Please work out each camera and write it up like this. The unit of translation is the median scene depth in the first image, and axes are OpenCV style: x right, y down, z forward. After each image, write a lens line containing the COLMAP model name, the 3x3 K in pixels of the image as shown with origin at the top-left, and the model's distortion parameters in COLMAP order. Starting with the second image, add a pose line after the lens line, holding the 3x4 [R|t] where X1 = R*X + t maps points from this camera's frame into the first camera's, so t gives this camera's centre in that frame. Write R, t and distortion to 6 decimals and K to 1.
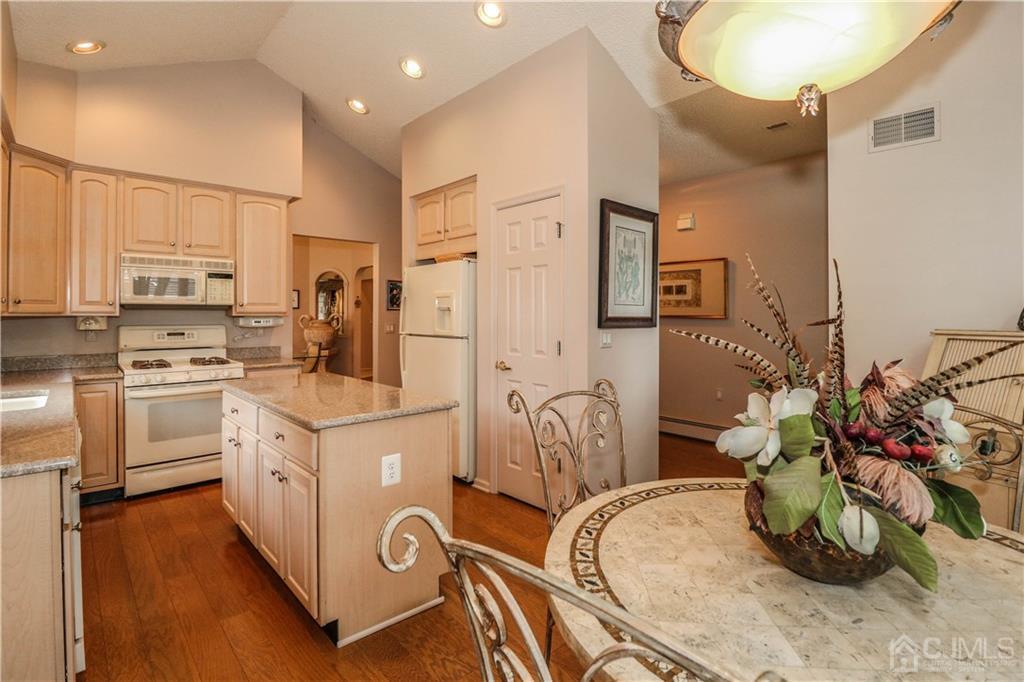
lens RADIAL K [[485.0, 0, 506.8], [0, 485.0, 316.2], [0, 0, 1]] dist [-0.024808, -0.000156]
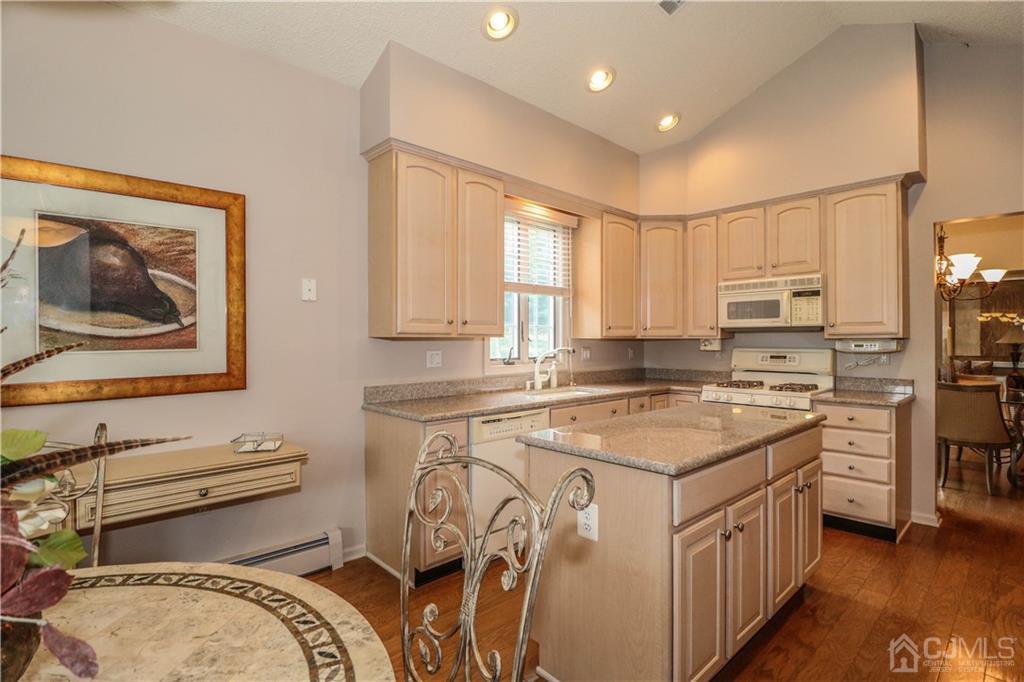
lens RADIAL K [[498.6, 0, 515.5], [0, 498.6, 336.8], [0, 0, 1]] dist [-0.013652, -0.003562]
pose [[0.017533, -0.010028, -0.999796, 0.390123], [-0.000168, 0.999950, -0.010032, 0.007408], [0.999846, 0.000343, 0.017530, 0.547324]]
